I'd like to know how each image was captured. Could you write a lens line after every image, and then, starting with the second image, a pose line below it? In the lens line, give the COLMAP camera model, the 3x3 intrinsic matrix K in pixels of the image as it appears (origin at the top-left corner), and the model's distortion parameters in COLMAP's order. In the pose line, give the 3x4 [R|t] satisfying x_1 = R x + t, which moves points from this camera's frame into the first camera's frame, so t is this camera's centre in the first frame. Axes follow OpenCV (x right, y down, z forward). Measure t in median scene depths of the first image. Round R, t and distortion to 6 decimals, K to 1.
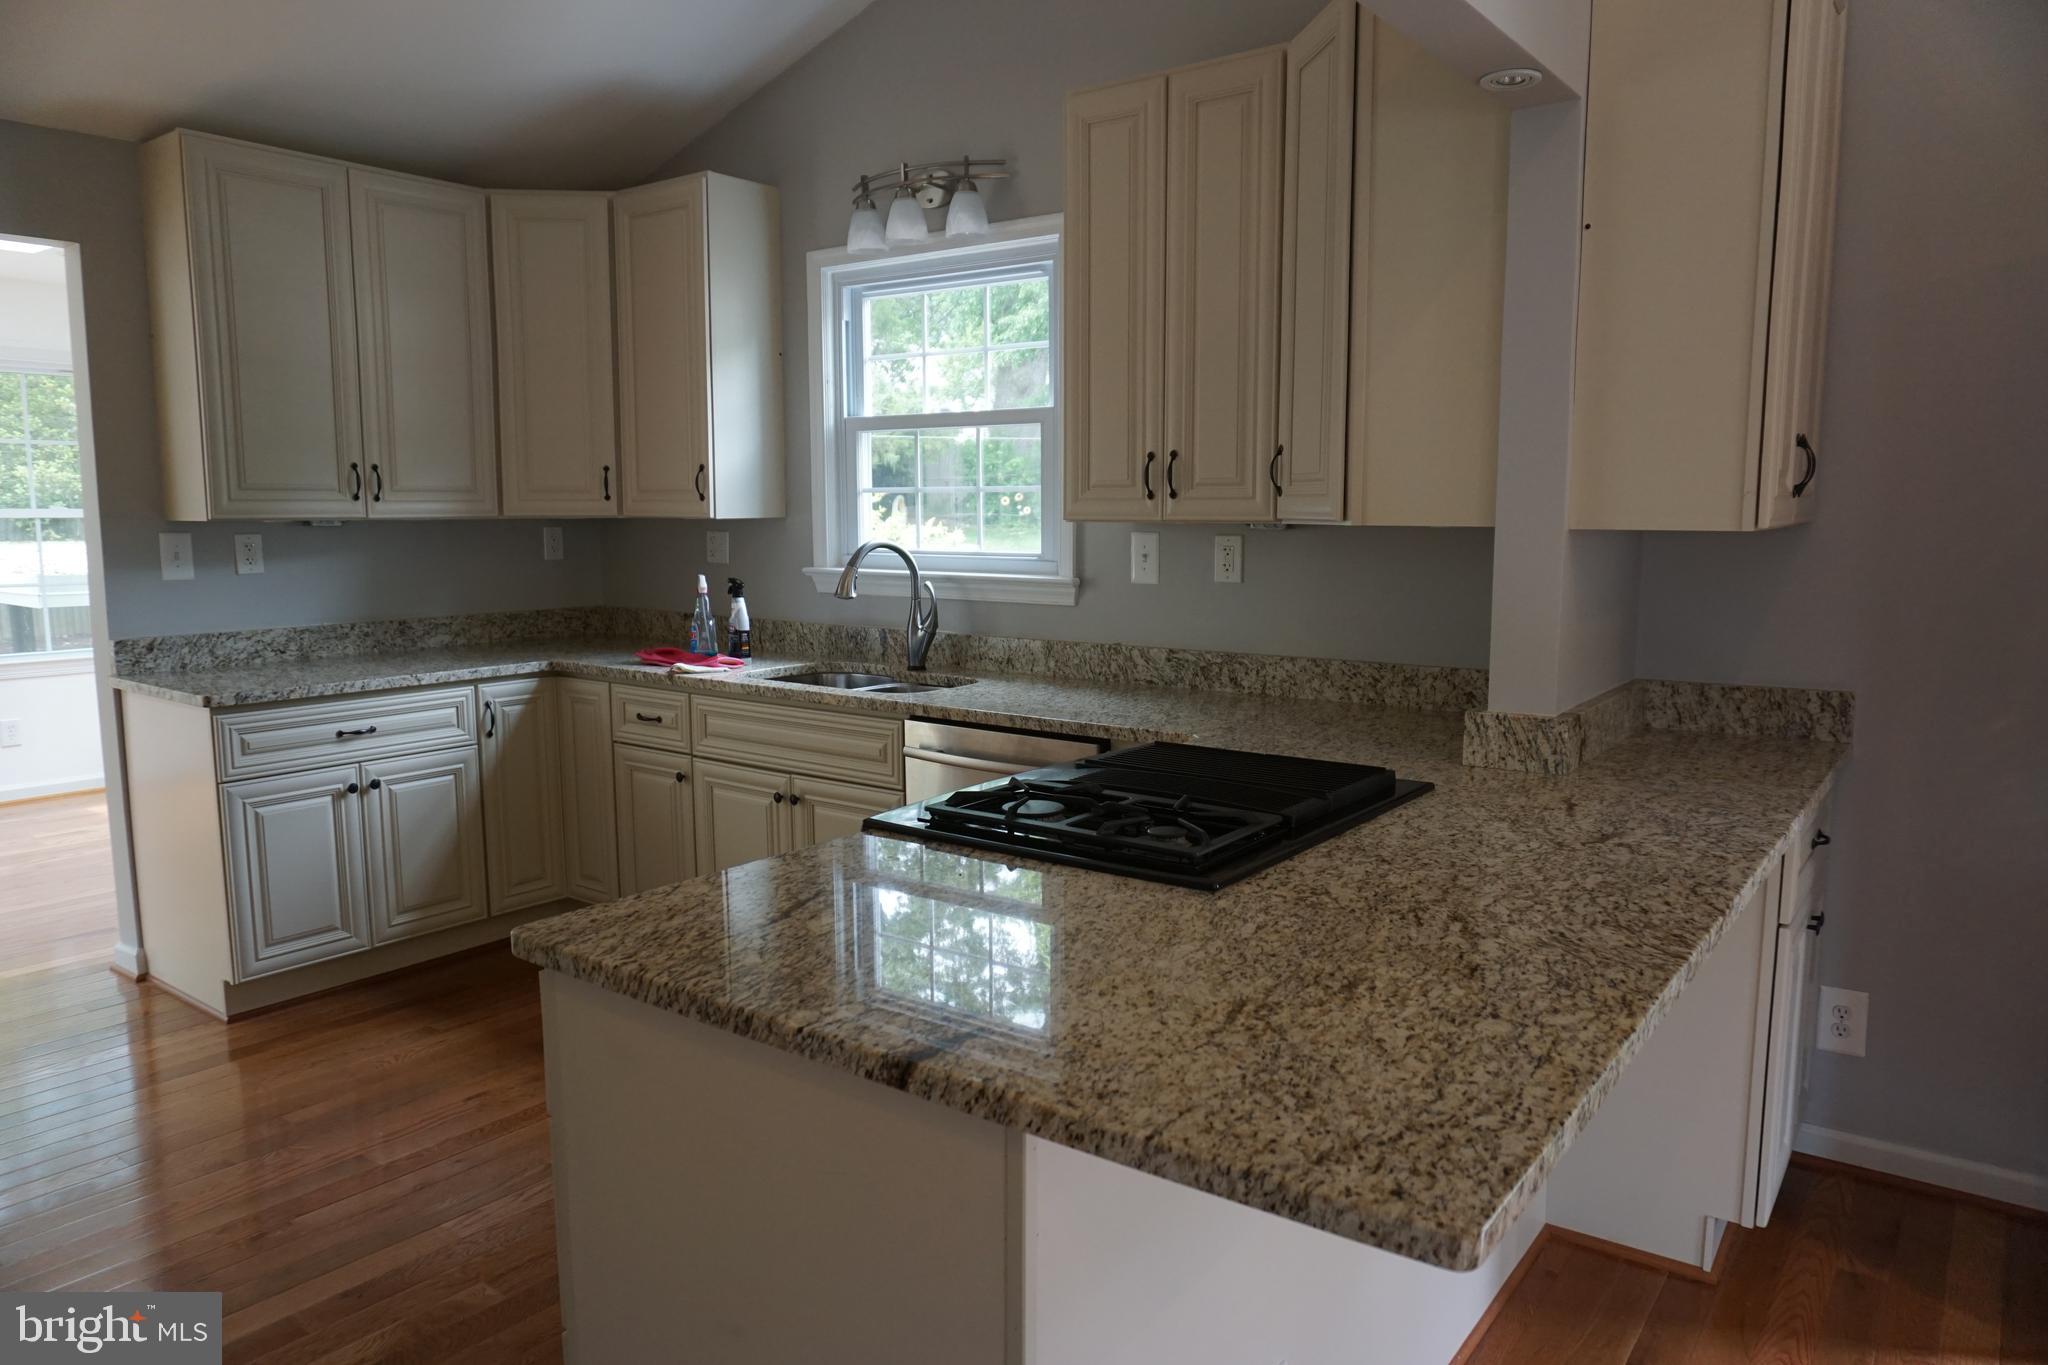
lens RADIAL K [[1364.2, 0, 1026.6], [0, 1364.2, 676.9], [0, 0, 1]] dist [-0.044264, 0.028188]
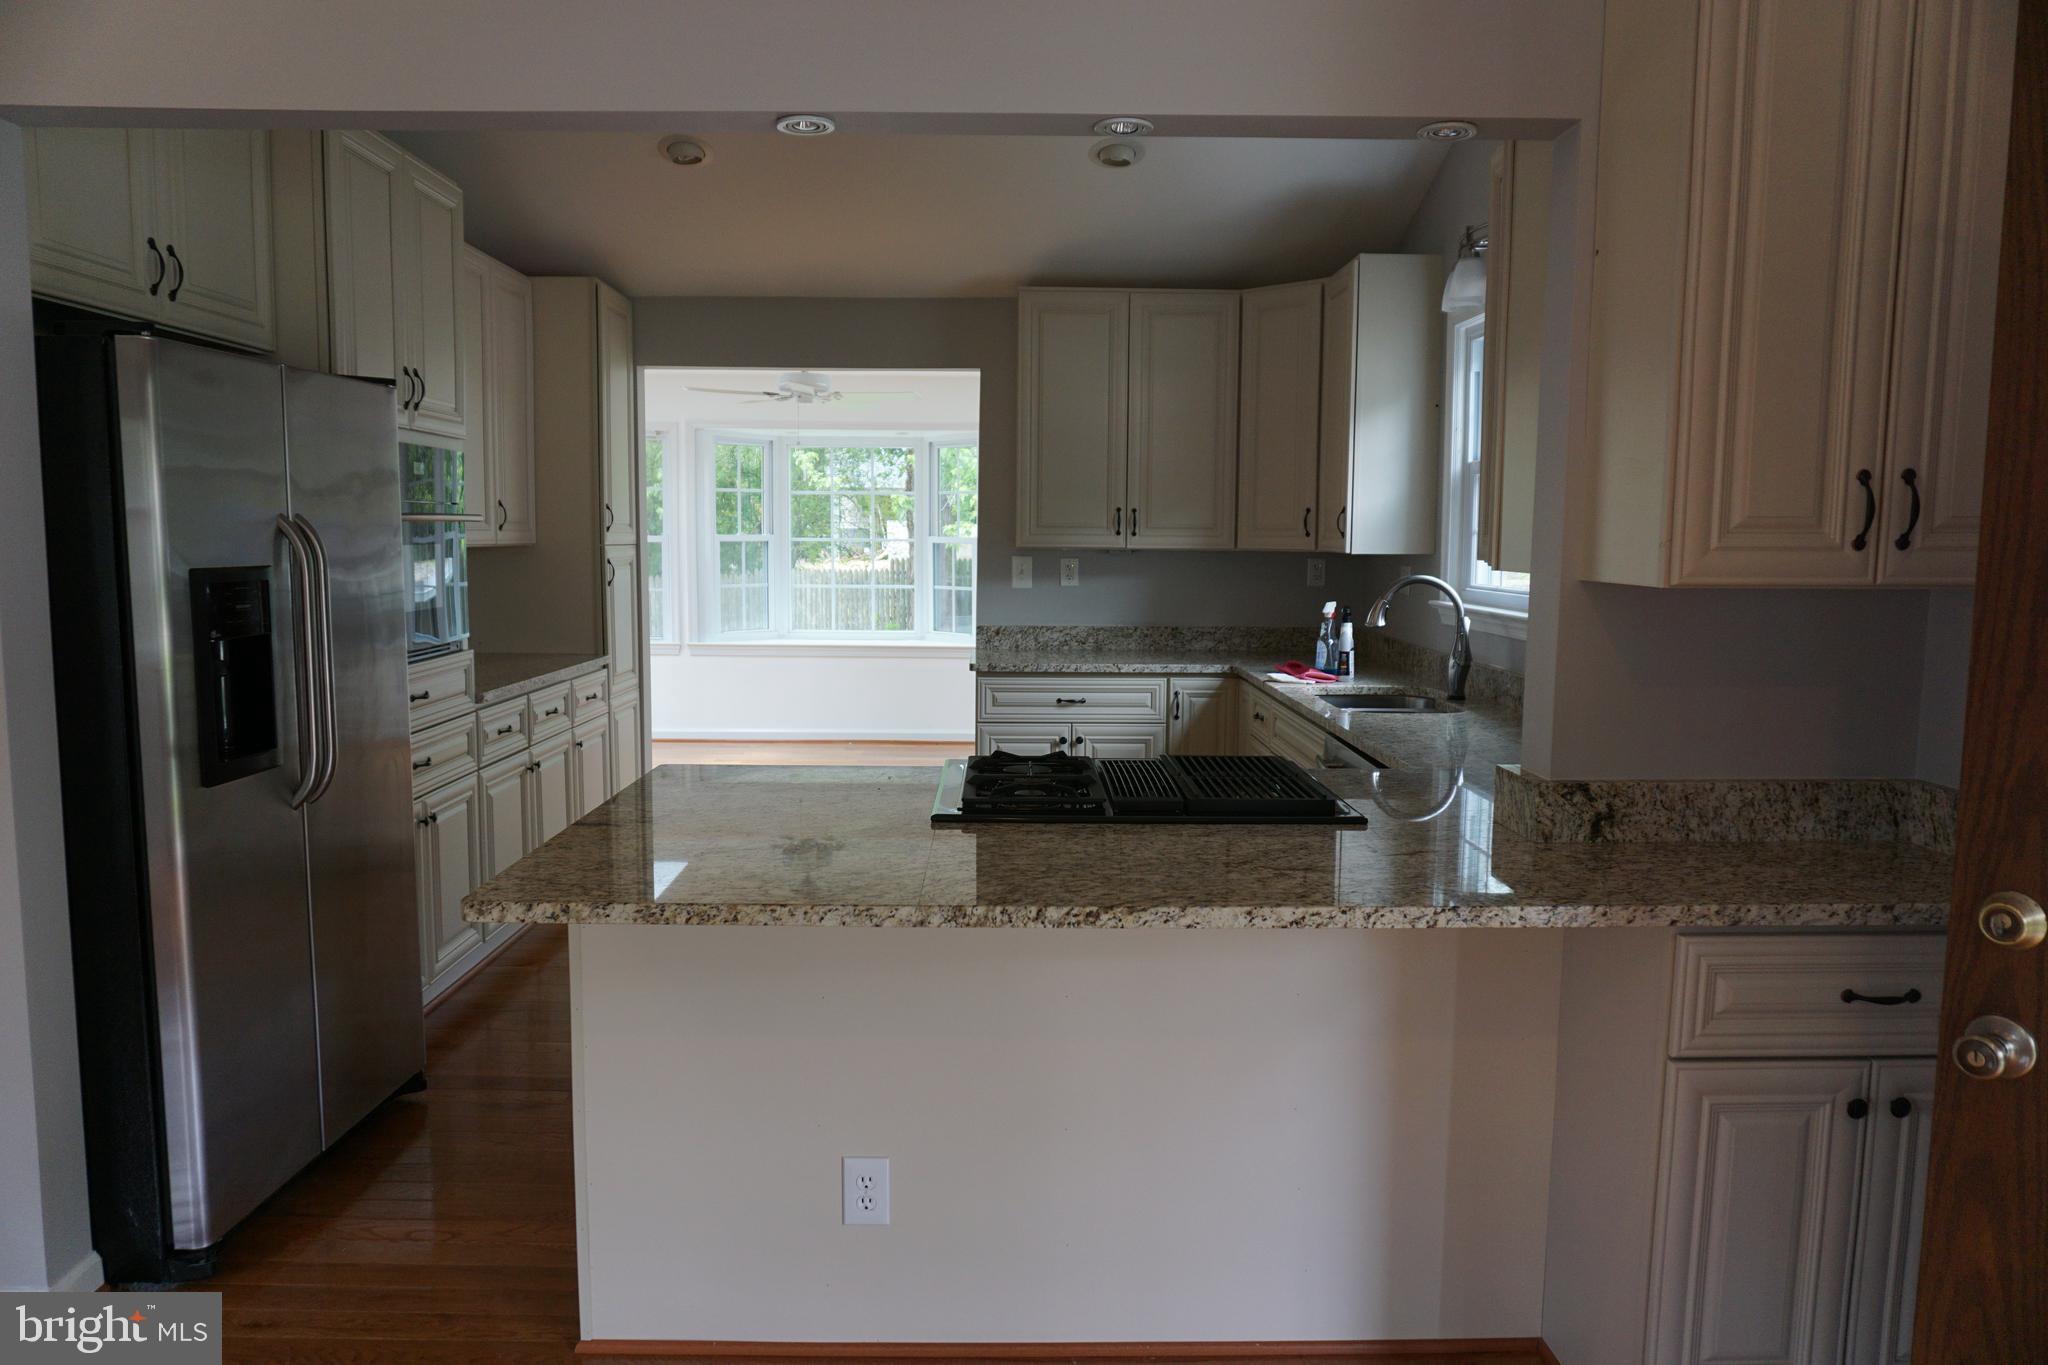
lens RADIAL K [[1364.2, 0, 1016.0], [0, 1364.2, 689.3], [0, 0, 1]] dist [-0.044264, 0.028188]
pose [[0.602000, 0.095598, -0.792753, 0.550945], [-0.107814, 0.993447, 0.037928, -0.017115], [0.791184, 0.062637, 0.608362, 0.091720]]
